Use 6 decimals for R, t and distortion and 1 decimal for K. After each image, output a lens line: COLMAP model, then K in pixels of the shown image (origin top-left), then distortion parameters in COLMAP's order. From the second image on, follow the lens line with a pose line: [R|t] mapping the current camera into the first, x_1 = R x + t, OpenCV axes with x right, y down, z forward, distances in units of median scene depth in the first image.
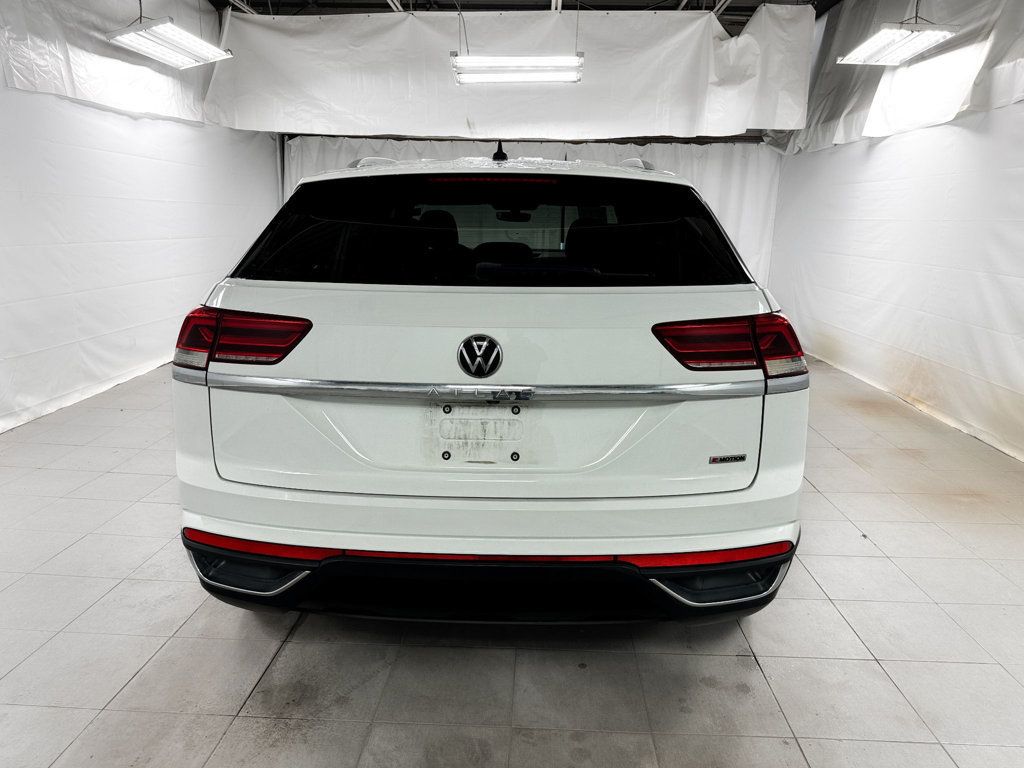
lens RADIAL K [[721.9, 0, 511.8], [0, 721.9, 386.6], [0, 0, 1]] dist [0.042139, -0.054762]
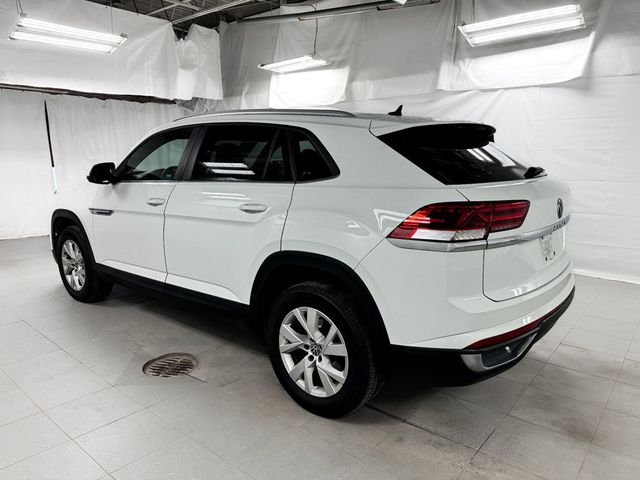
lens RADIAL K [[451.2, 0, 319.9], [0, 451.2, 241.6], [0, 0, 1]] dist [0.042139, -0.054762]
pose [[0.602389, -0.163359, 0.781307, -0.517513], [0.187177, 0.980450, 0.060683, -0.053589], [-0.775946, 0.109688, 0.621189, 0.232037]]
